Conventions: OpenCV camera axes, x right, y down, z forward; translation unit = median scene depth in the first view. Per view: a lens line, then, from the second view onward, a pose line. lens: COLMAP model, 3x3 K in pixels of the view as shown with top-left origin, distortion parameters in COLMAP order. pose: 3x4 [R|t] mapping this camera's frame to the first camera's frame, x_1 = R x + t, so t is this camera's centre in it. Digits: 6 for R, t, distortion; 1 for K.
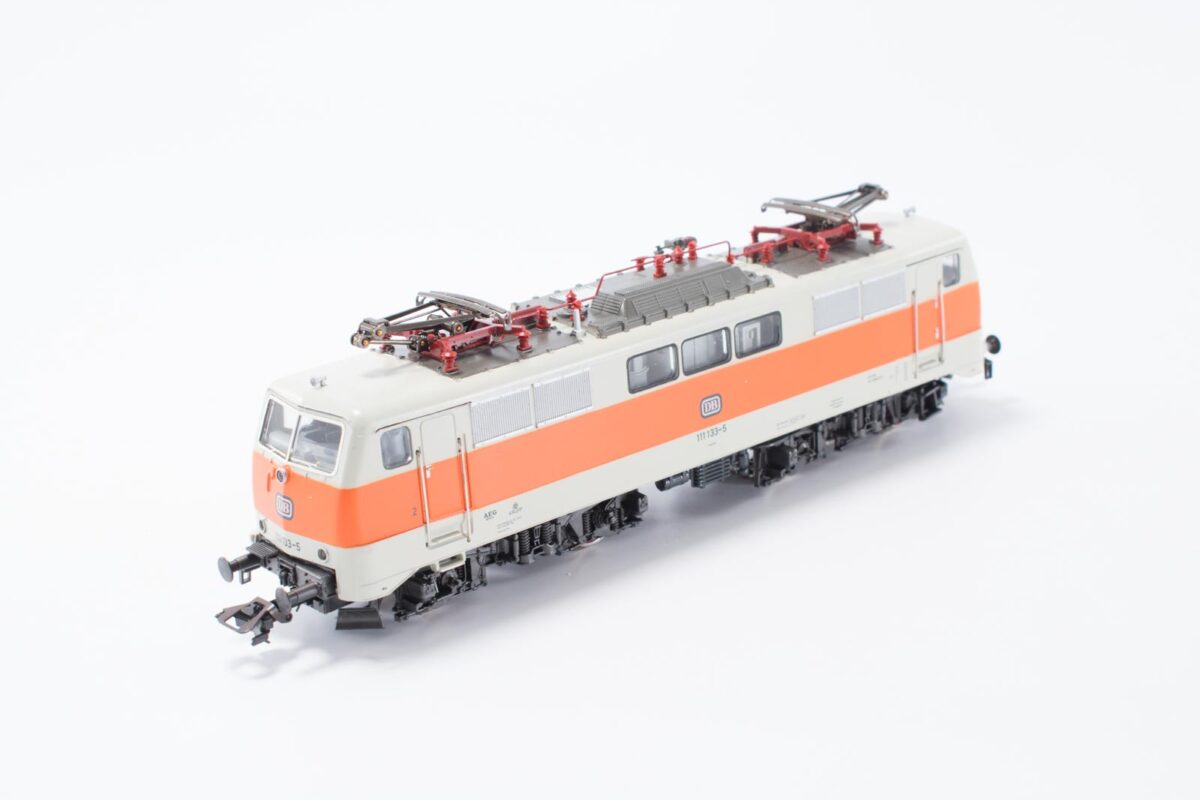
lens RADIAL K [[2022.0, 0, 600.0], [0, 2022.0, 400.0], [0, 0, 1]] dist [0.038146, 0.012107]
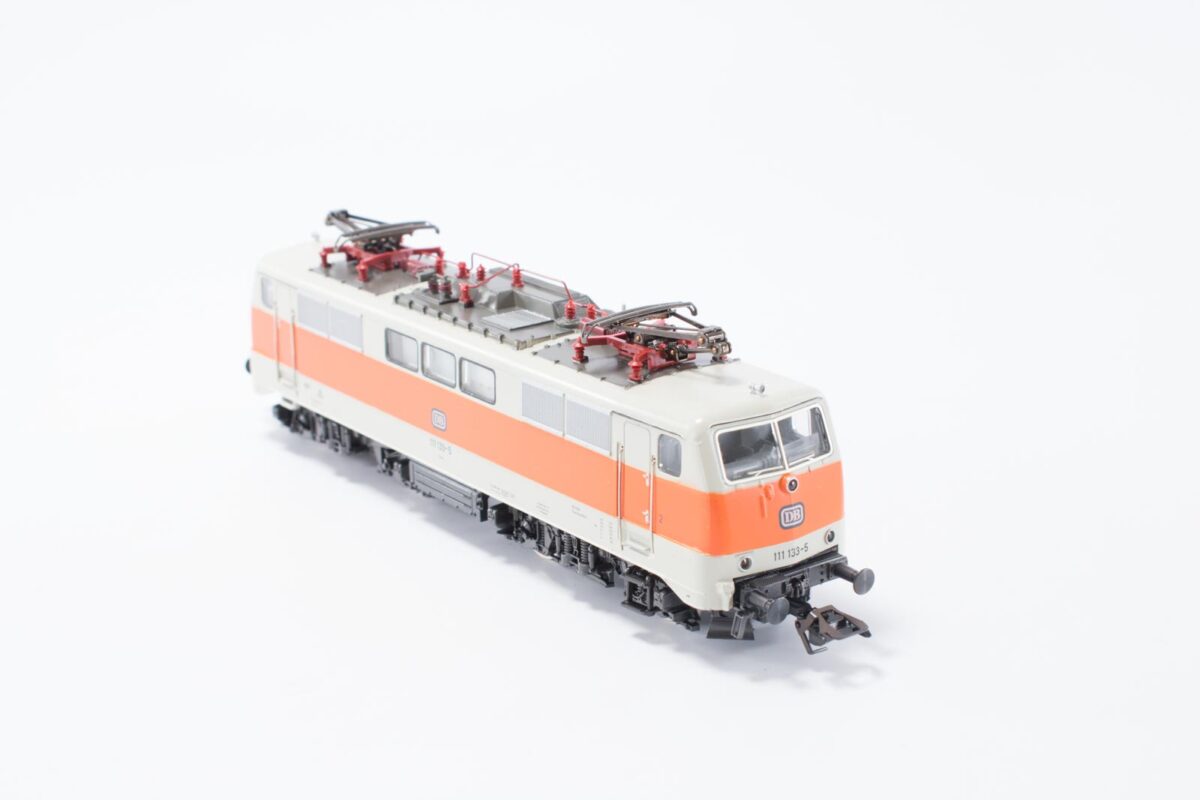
lens RADIAL K [[2022.0, 0, 600.0], [0, 2022.0, 400.0], [0, 0, 1]] dist [0.038146, 0.012107]
pose [[-0.069597, 0.355375, -0.932129, 0.959002], [-0.293093, 0.885871, 0.359623, -0.381225], [0.953548, 0.298229, 0.042503, 0.986603]]
